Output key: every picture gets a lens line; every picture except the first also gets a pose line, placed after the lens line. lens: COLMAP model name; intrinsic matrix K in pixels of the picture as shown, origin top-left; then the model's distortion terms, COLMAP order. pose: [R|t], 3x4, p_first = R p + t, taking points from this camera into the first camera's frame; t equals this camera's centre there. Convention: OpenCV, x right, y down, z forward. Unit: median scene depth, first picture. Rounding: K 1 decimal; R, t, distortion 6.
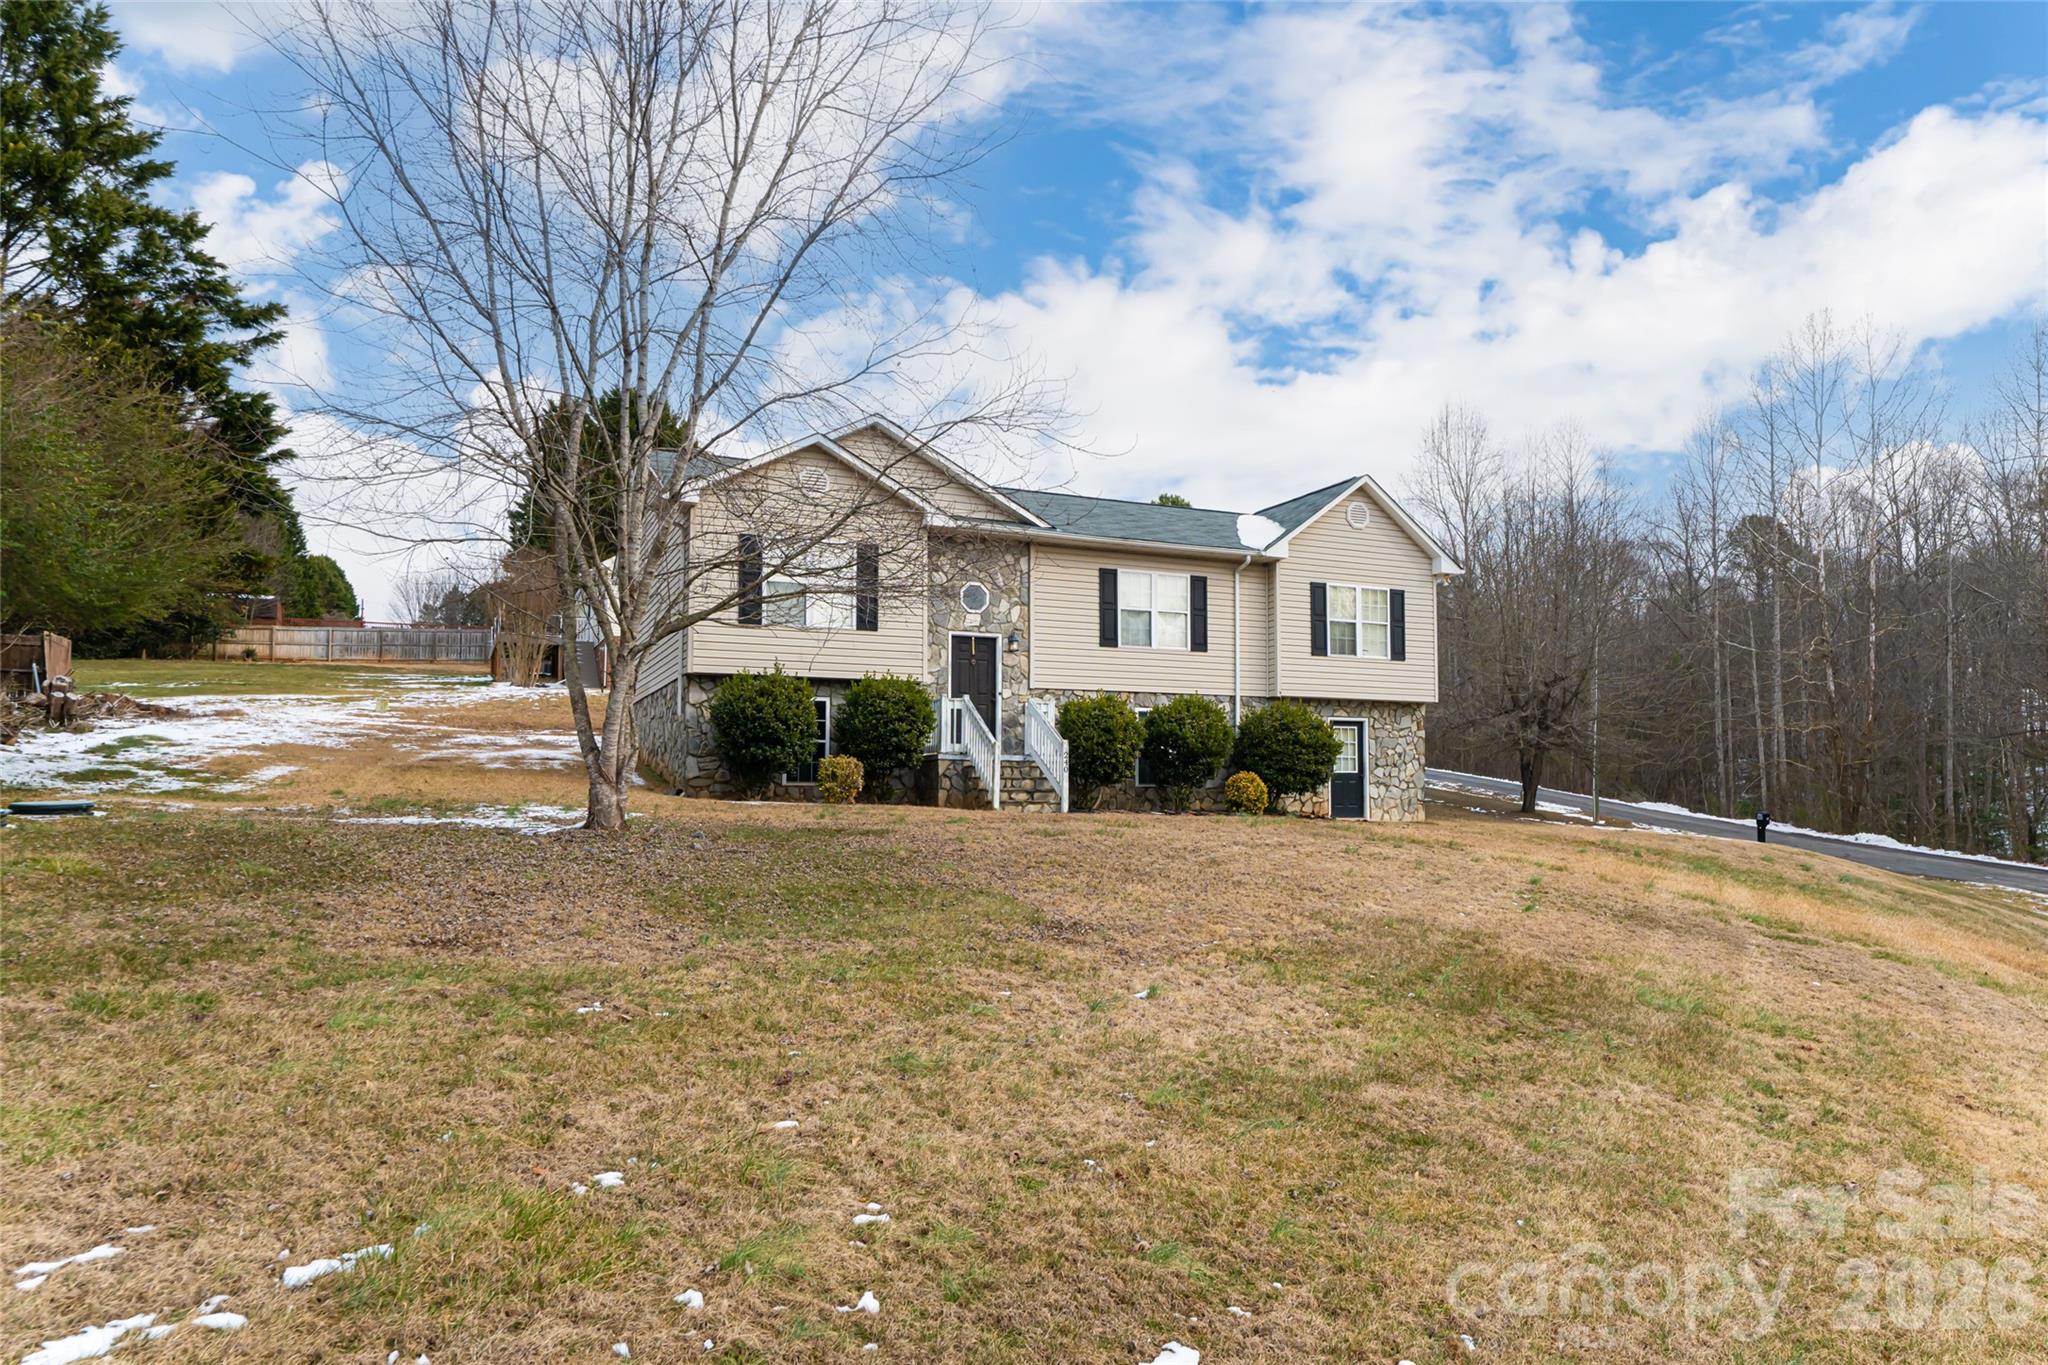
lens RADIAL K [[1294.7, 0, 1118.8], [0, 1294.7, 632.2], [0, 0, 1]] dist [0.002556, -0.003632]
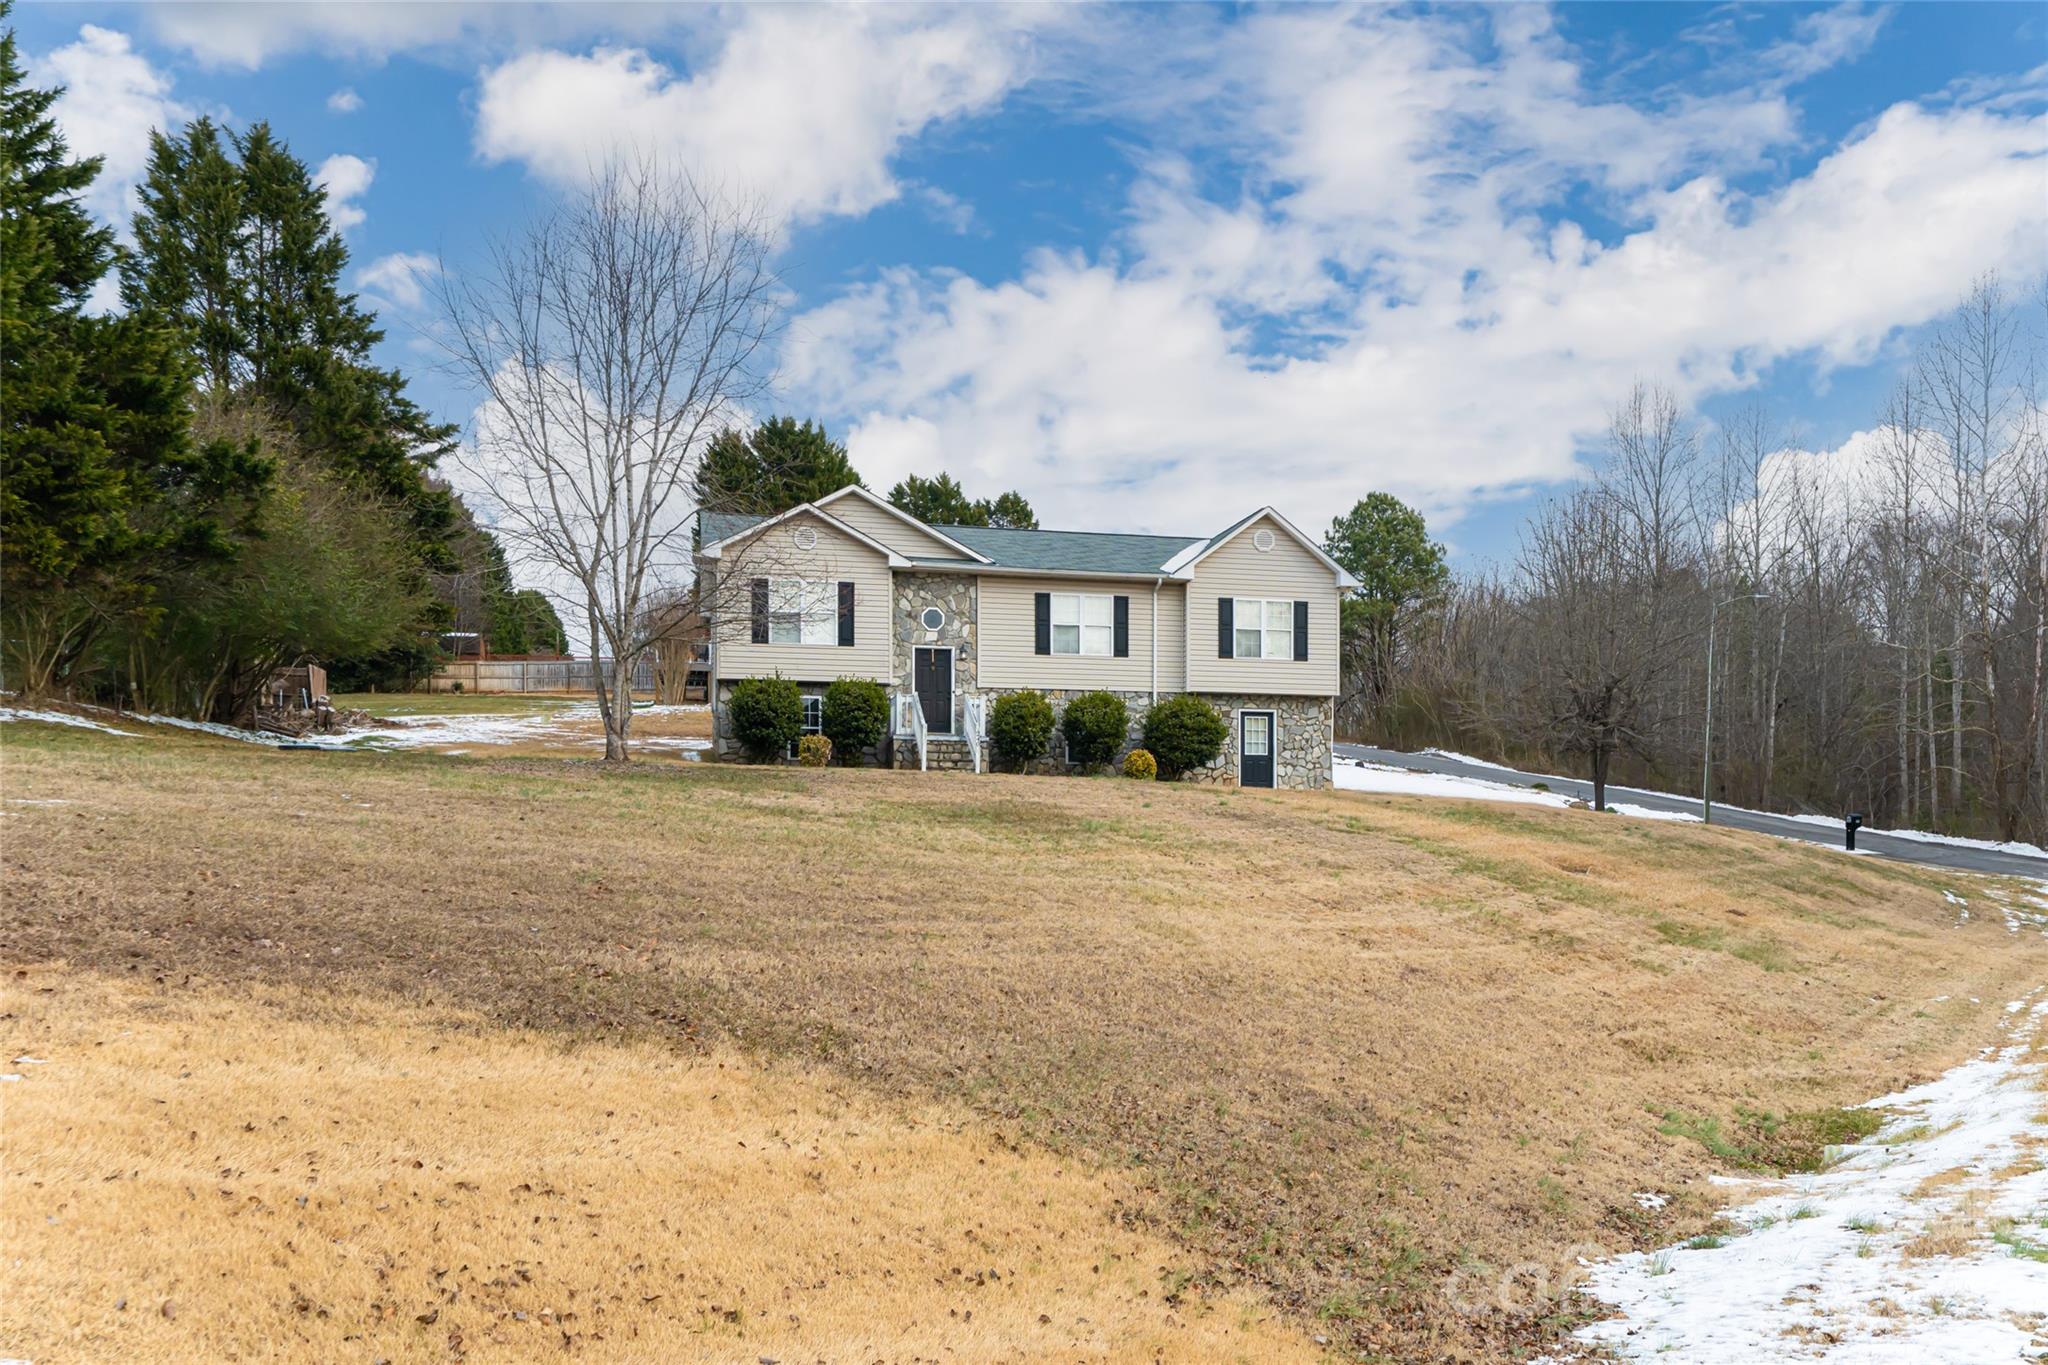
lens RADIAL K [[1395.2, 0, 1019.3], [0, 1395.2, 684.2], [0, 0, 1]] dist [-0.005389, -0.002172]
pose [[0.977787, -0.019893, -0.208656, 0.257647], [0.024708, 0.999485, 0.020491, 0.011828], [0.208141, -0.025191, 0.977774, -0.351631]]
